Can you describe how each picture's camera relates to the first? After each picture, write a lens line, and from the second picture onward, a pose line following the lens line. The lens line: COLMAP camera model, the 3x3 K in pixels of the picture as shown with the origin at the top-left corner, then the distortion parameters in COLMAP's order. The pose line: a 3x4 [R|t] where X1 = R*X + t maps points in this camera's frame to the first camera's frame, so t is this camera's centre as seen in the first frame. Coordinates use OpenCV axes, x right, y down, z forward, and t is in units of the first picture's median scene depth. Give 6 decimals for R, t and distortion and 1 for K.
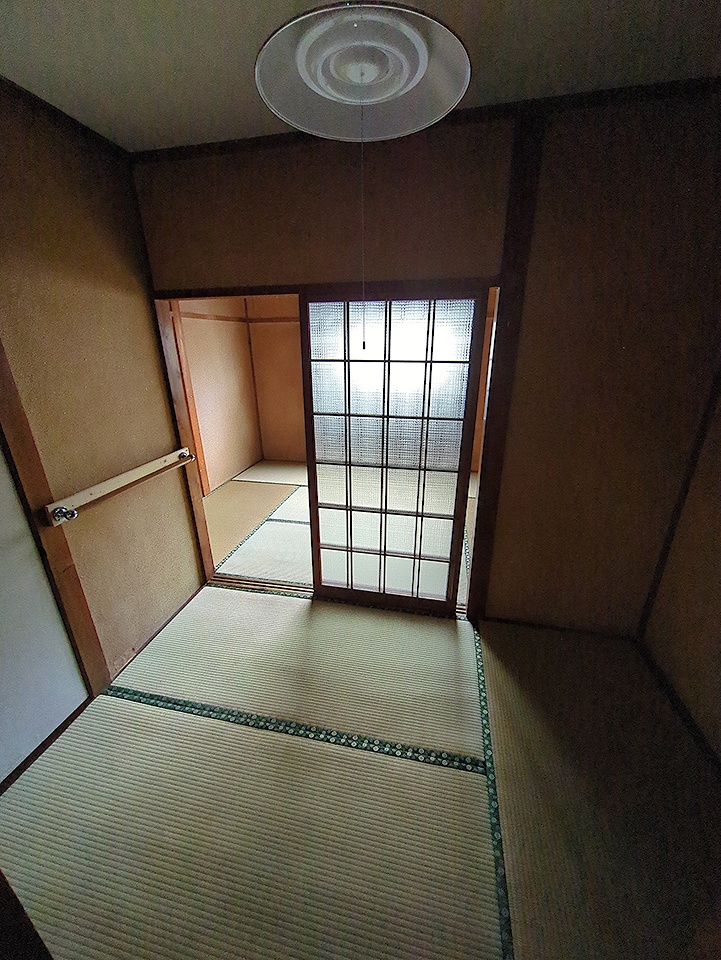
lens RADIAL K [[378.9, 0, 357.5], [0, 378.9, 485.9], [0, 0, 1]] dist [0.002668, 0.000253]
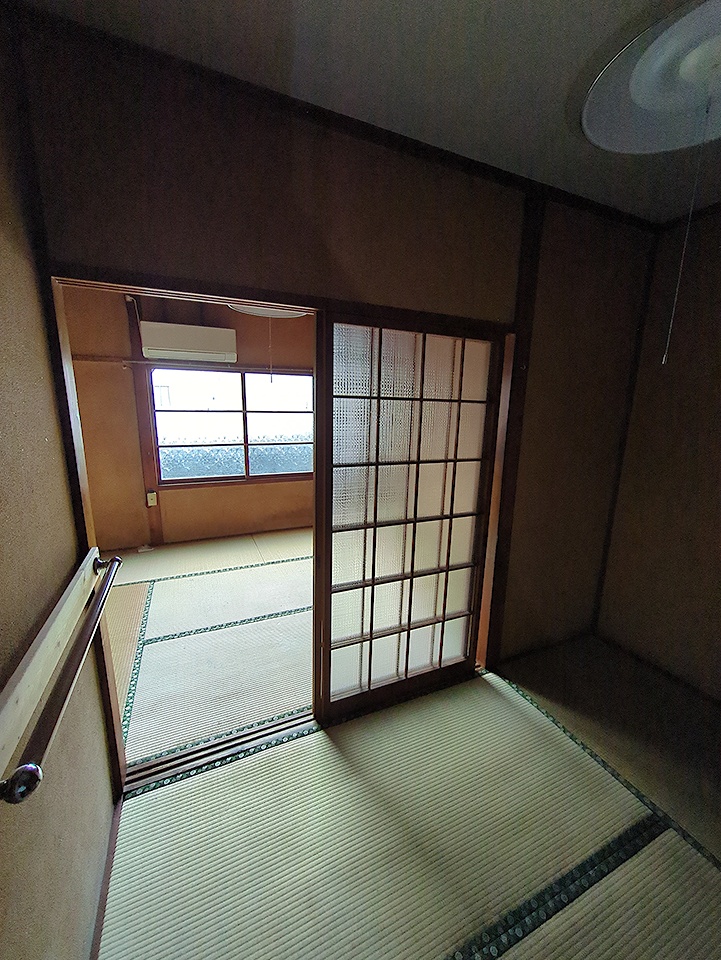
lens RADIAL K [[378.9, 0, 364.0], [0, 378.9, 484.0], [0, 0, 1]] dist [0.002668, 0.000253]
pose [[0.801856, -0.097068, 0.589580, -0.488068], [0.190211, 0.976853, -0.097867, -0.067273], [-0.566433, 0.190620, 0.801759, 0.356501]]
